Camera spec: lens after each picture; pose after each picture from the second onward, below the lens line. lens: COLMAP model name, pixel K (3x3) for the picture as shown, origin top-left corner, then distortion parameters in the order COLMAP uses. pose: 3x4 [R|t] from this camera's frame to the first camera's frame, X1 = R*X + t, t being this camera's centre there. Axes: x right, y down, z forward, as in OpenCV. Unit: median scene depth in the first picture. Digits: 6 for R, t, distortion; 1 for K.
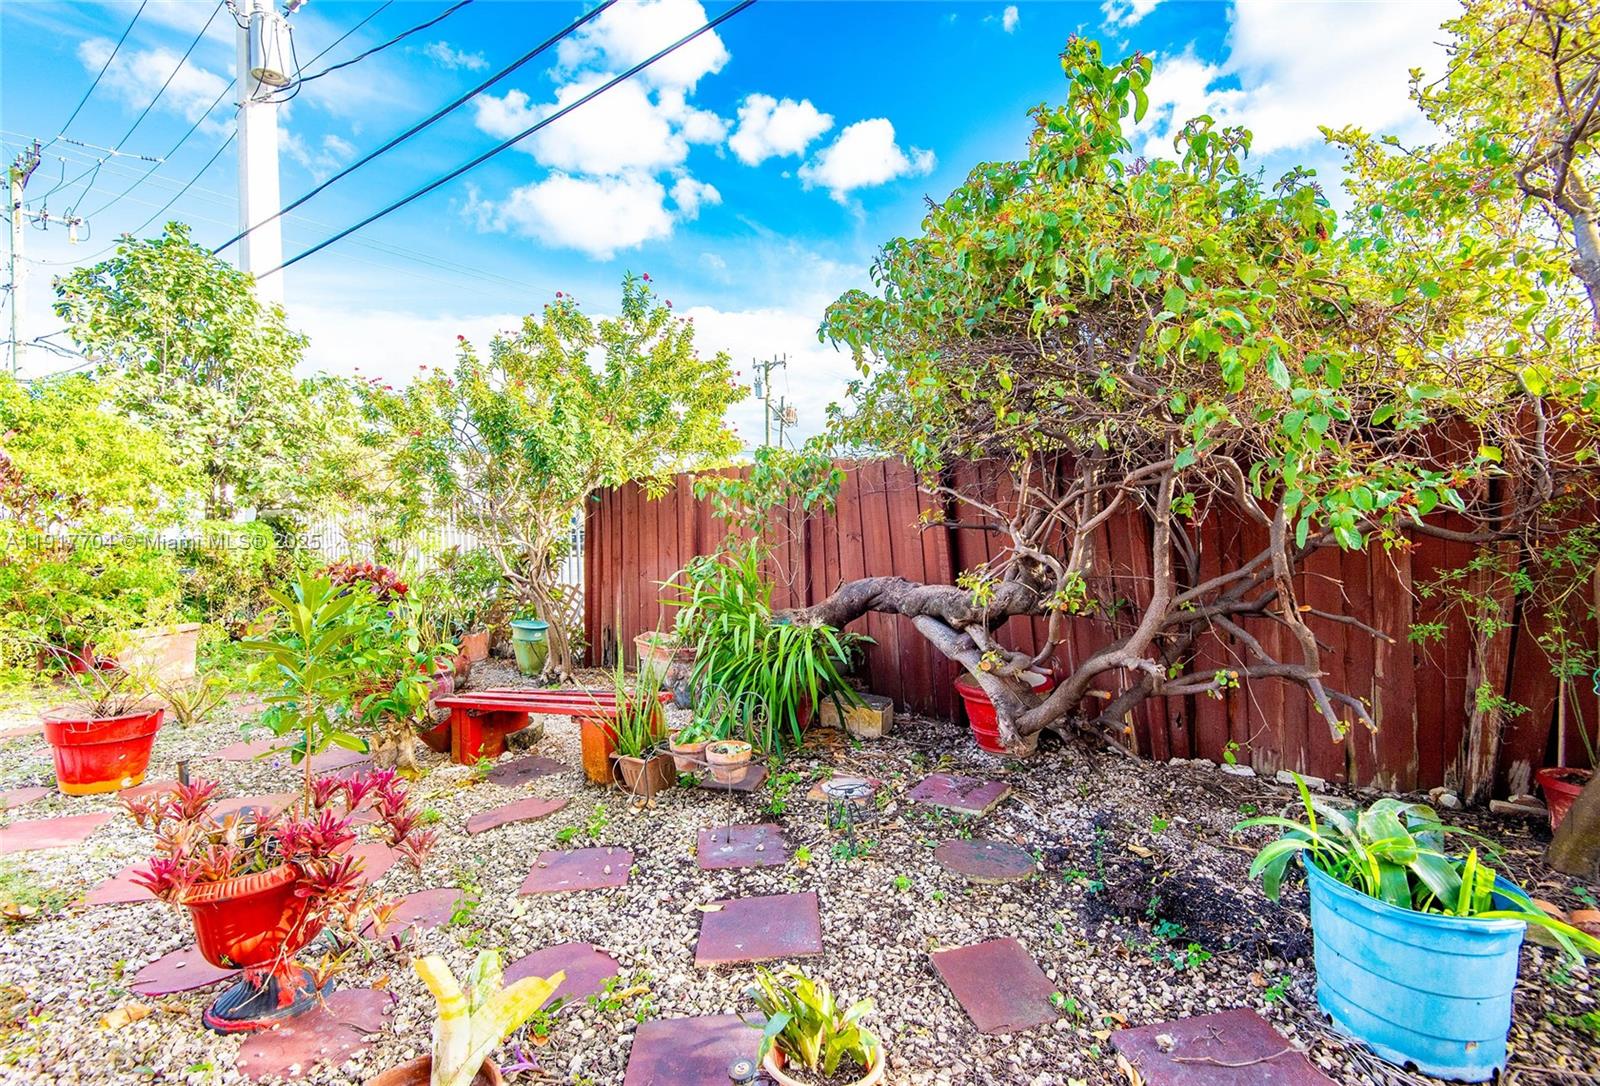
lens RADIAL K [[766.4, 0, 800.0], [0, 766.4, 543.0], [0, 0, 1]] dist [-0.003595, -0.000701]
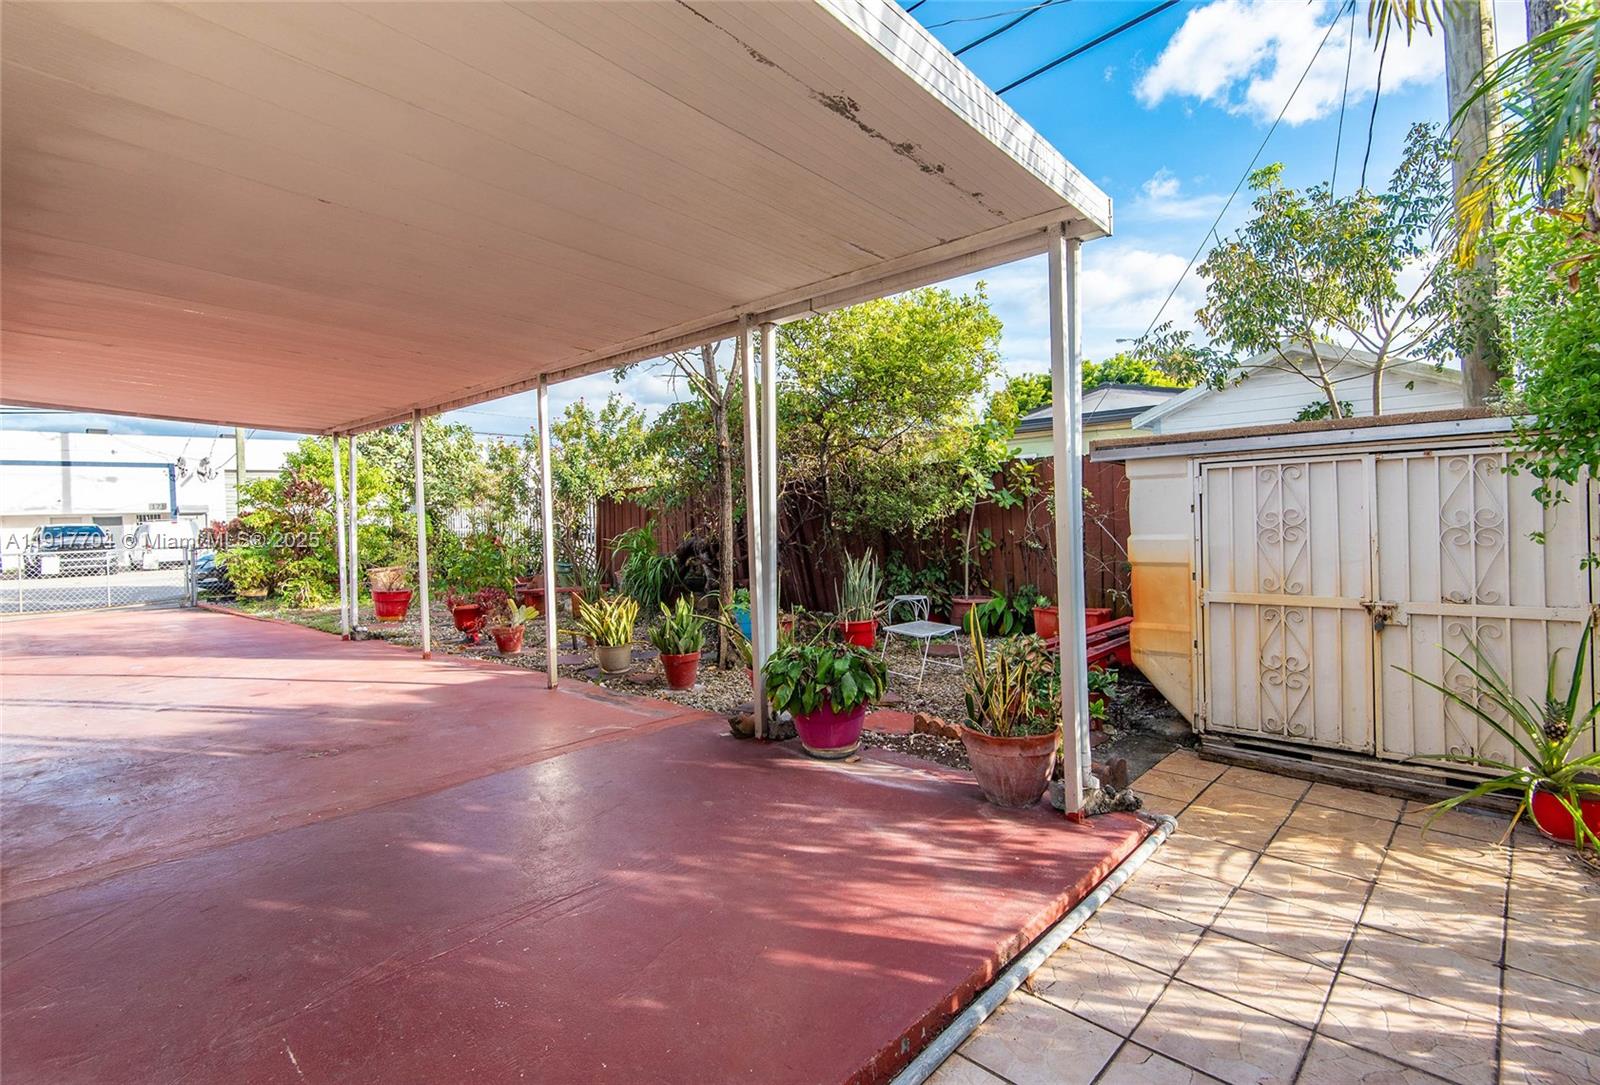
lens RADIAL K [[766.4, 0, 800.0], [0, 766.4, 542.5], [0, 0, 1]] dist [-0.003595, -0.000701]
pose [[0.994469, 0.004911, -0.104914, 0.432154], [-0.003409, 0.999889, 0.014493, 0.015587], [0.104973, -0.014055, 0.994376, -0.852851]]
